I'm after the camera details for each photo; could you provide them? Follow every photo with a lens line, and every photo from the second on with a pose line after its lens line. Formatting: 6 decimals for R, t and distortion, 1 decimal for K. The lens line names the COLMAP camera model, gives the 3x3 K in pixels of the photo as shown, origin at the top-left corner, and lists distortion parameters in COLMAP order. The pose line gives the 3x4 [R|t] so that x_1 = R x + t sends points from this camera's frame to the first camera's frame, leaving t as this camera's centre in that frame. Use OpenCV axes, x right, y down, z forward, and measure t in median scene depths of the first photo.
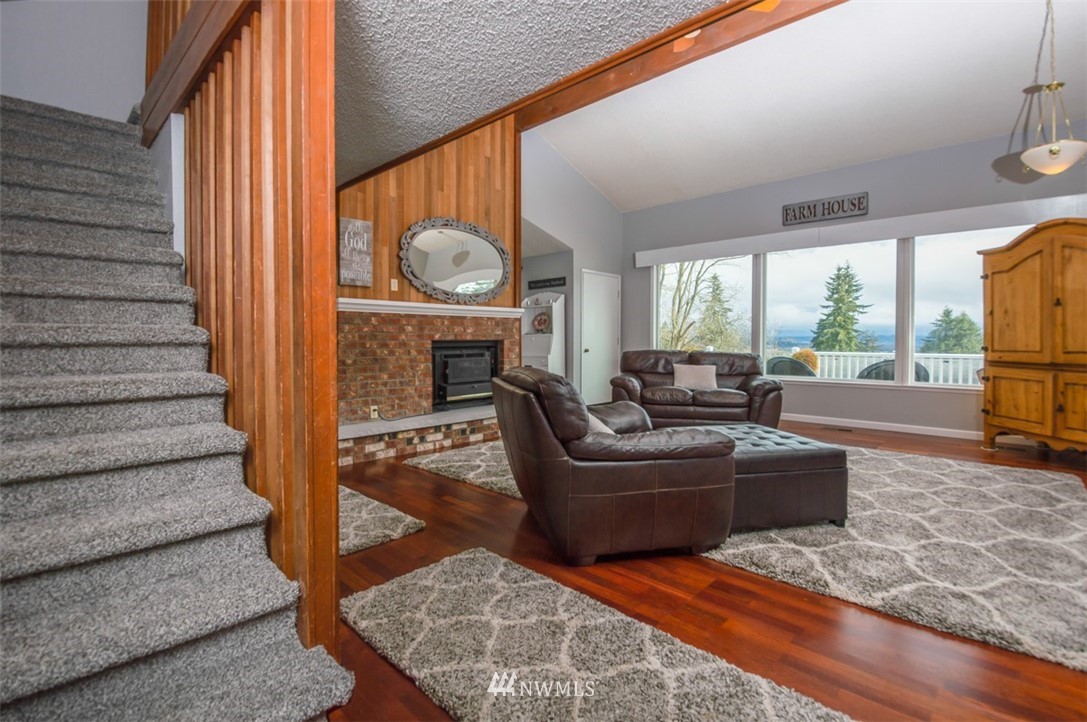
lens RADIAL K [[491.8, 0, 534.0], [0, 491.8, 343.1], [0, 0, 1]] dist [0.004431, 0.000737]
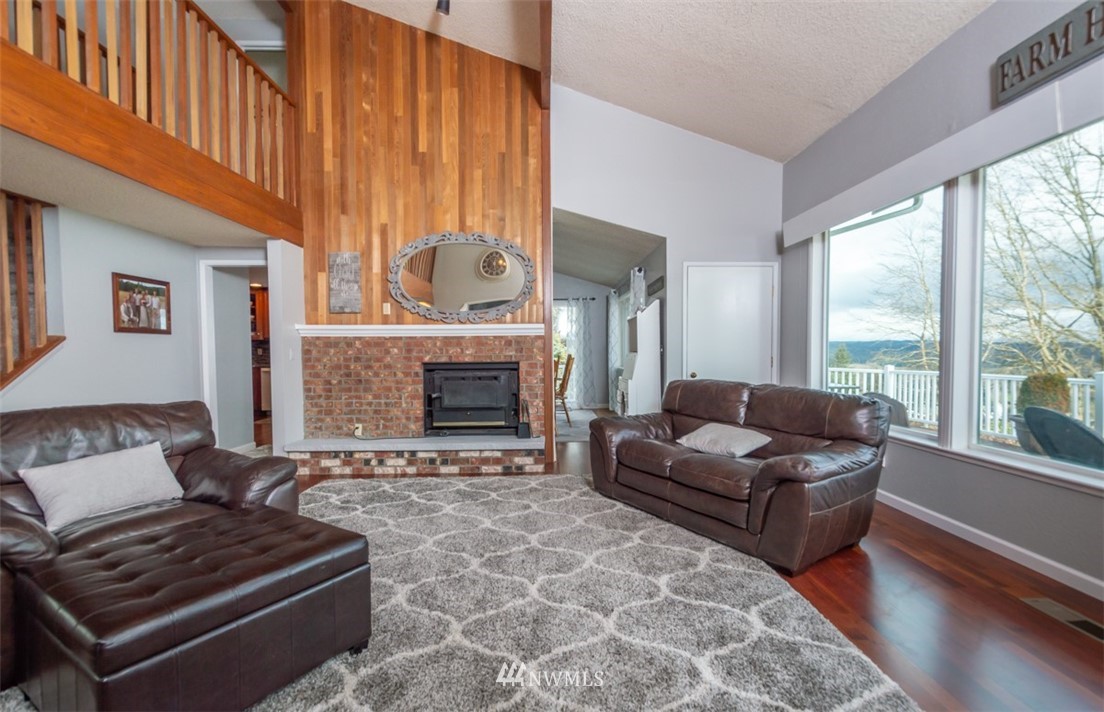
lens RADIAL K [[478.7, 0, 551.4], [0, 478.7, 357.2], [0, 0, 1]] dist [0.016292, -0.000020]
pose [[0.706898, 0.010728, -0.707234, 0.677435], [-0.000822, 0.999897, 0.014345, -0.031209], [0.707315, -0.009559, 0.706834, 0.533906]]
